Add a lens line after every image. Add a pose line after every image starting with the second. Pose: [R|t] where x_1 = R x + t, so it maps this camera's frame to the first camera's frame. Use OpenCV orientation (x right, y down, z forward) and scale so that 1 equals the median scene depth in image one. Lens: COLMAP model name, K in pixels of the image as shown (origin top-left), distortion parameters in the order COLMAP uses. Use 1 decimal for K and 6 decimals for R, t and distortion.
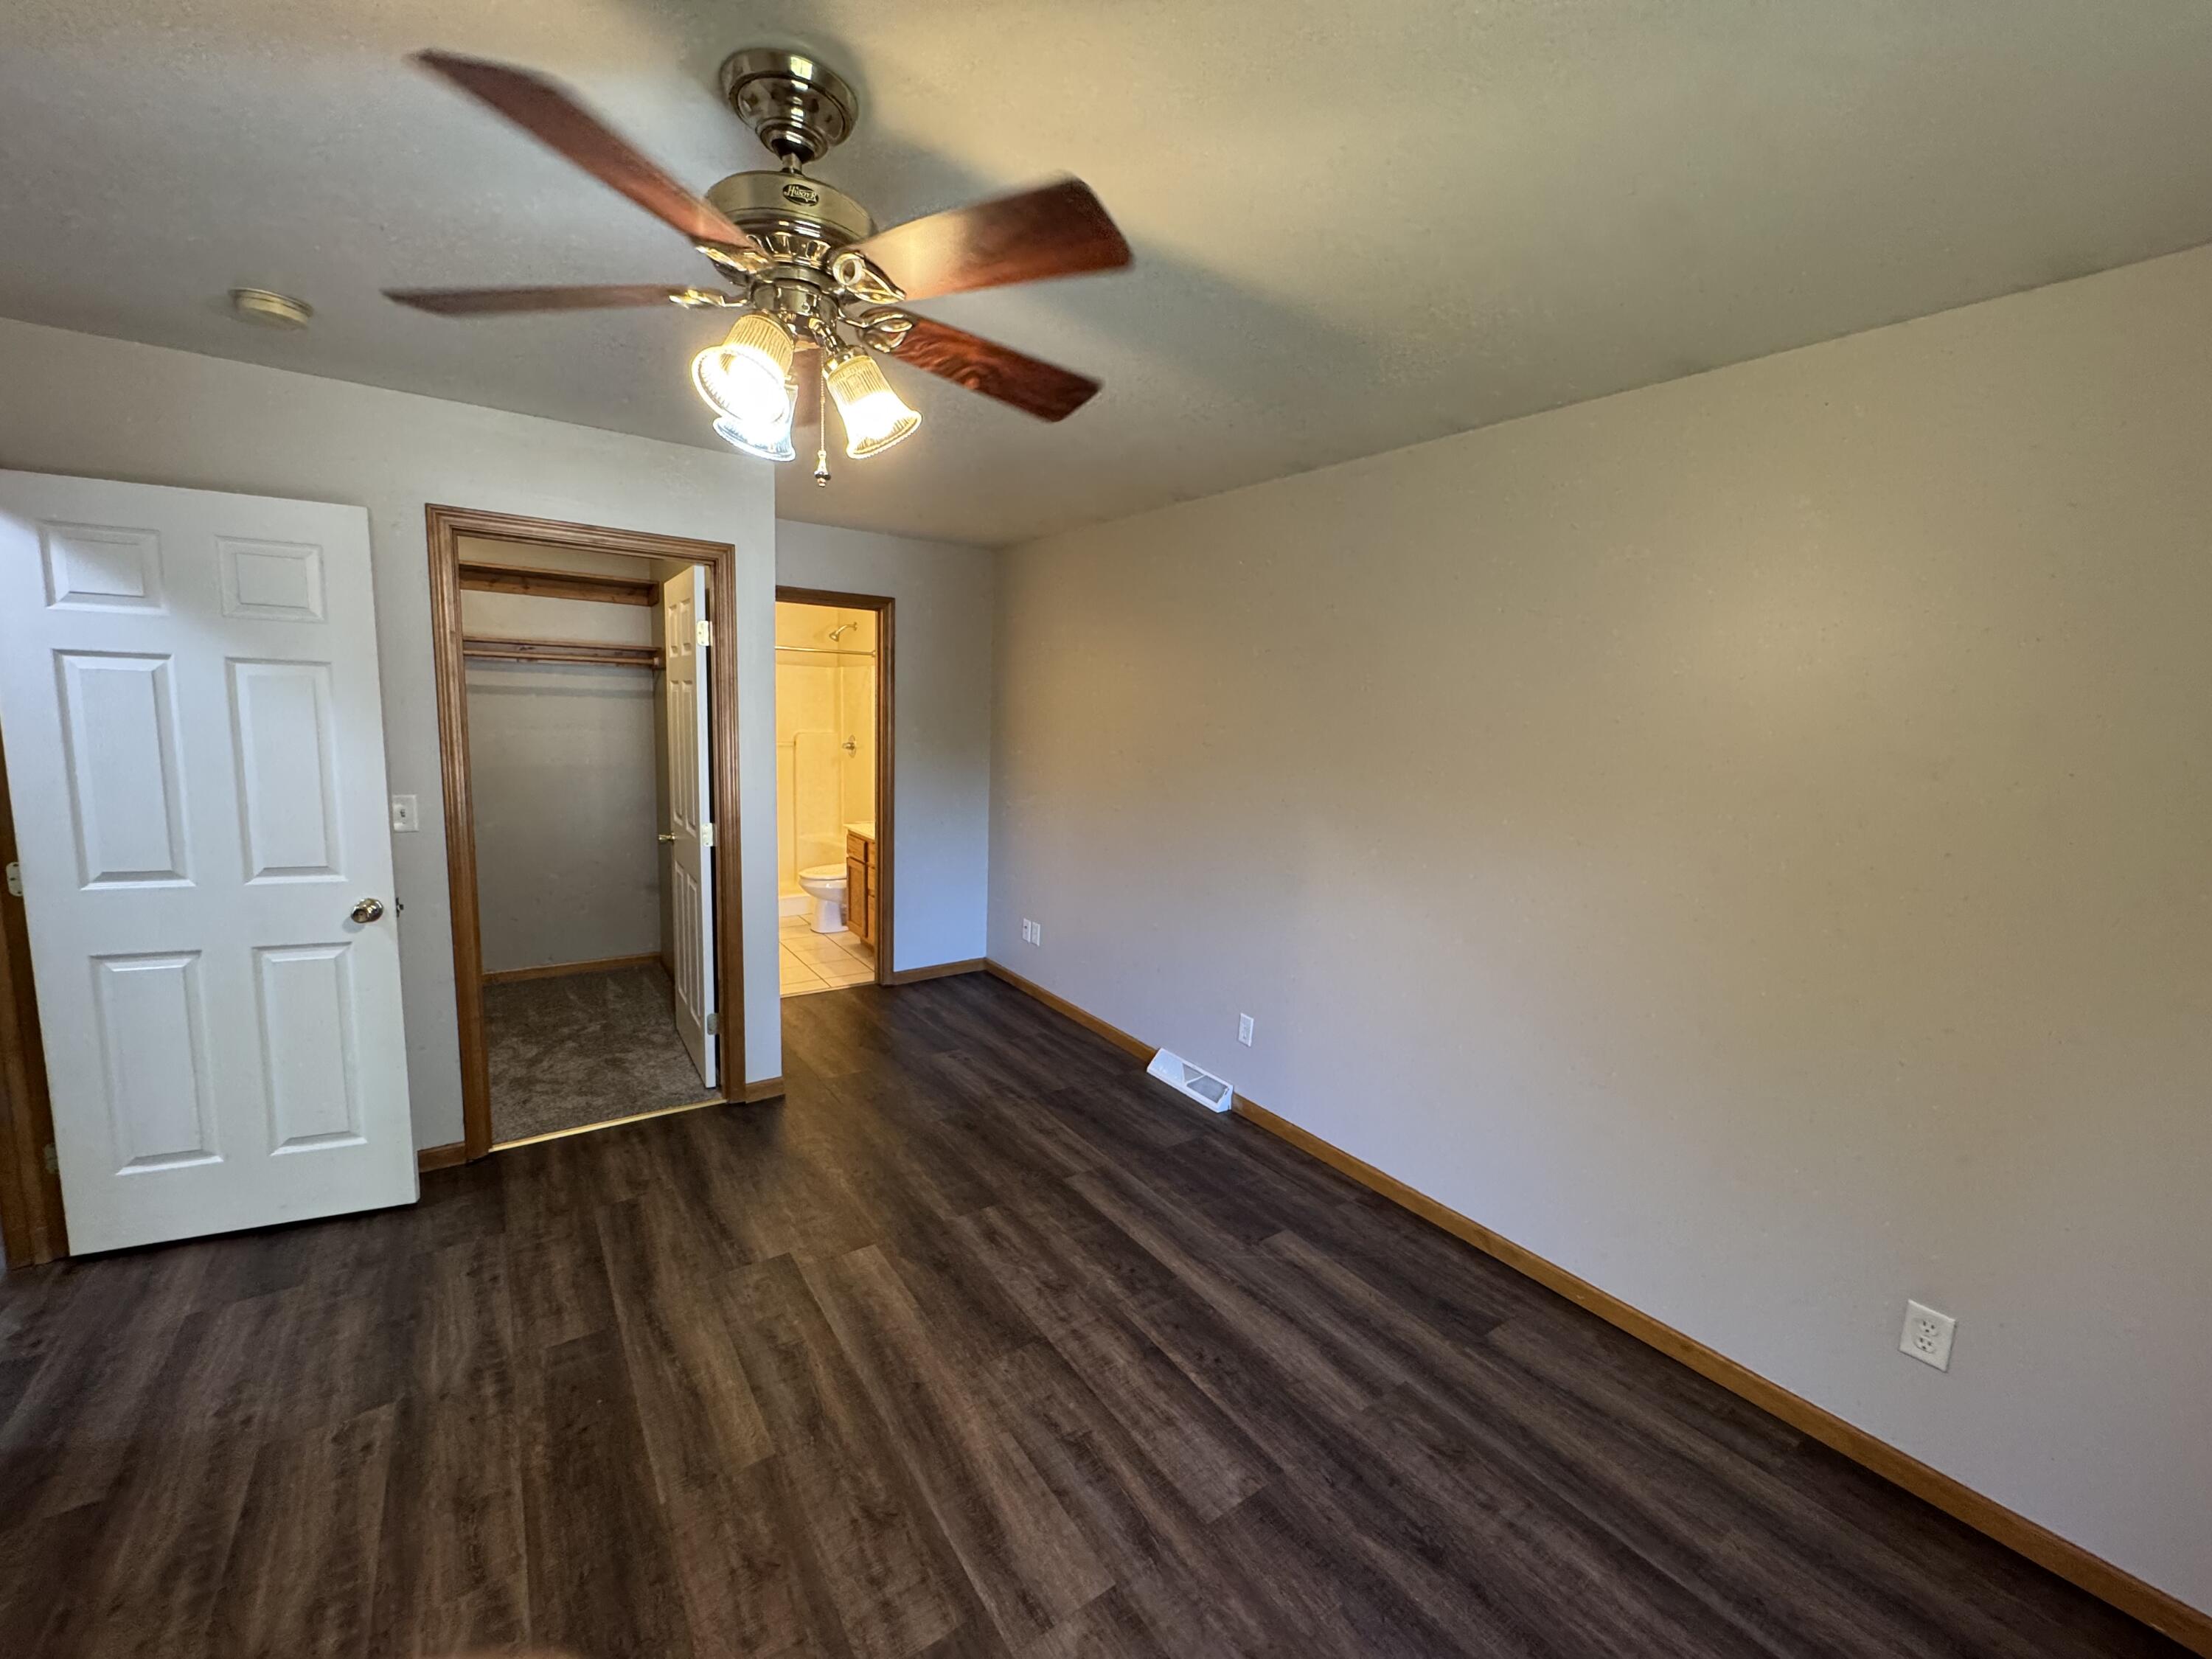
lens RADIAL K [[879.9, 0, 1101.3], [0, 879.9, 826.6], [0, 0, 1]] dist [0.000244, -0.000074]
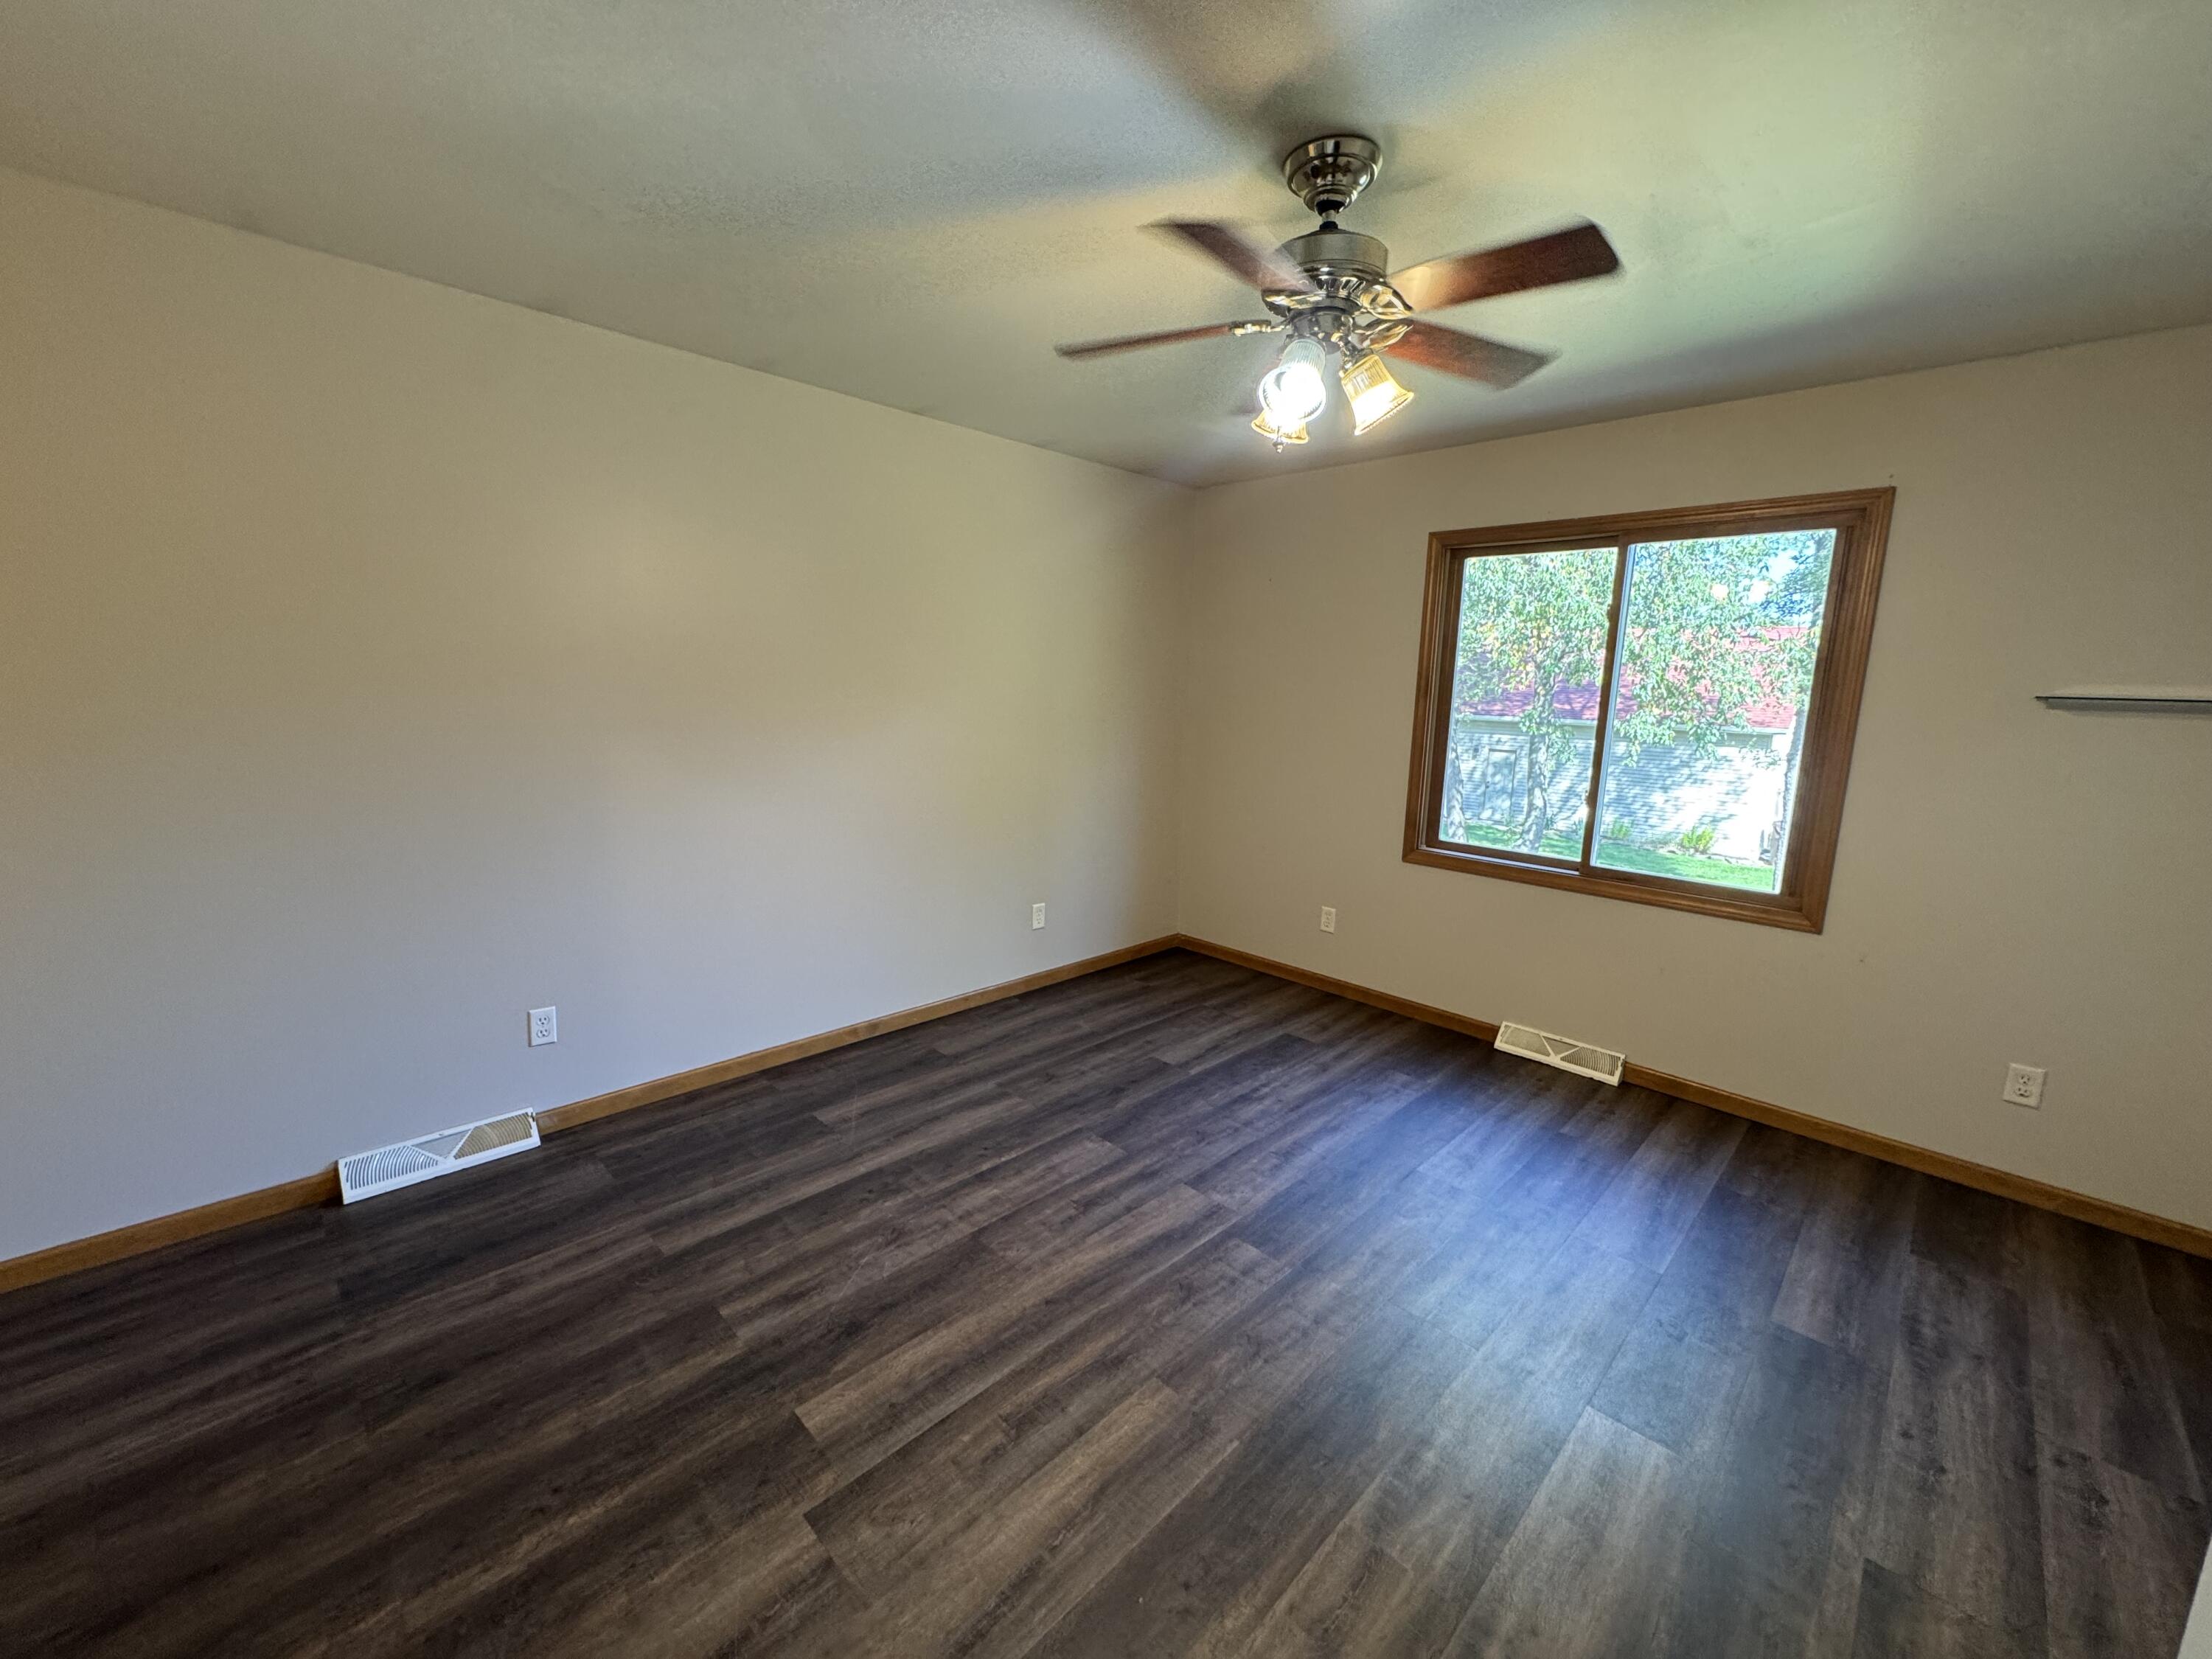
lens RADIAL K [[879.9, 0, 1101.3], [0, 879.9, 826.6], [0, 0, 1]] dist [0.000244, -0.000074]
pose [[-0.166524, -0.202995, 0.964916, -1.052872], [0.098523, 0.970257, 0.221122, -0.110326], [-0.981103, 0.131889, -0.141572, 0.981574]]
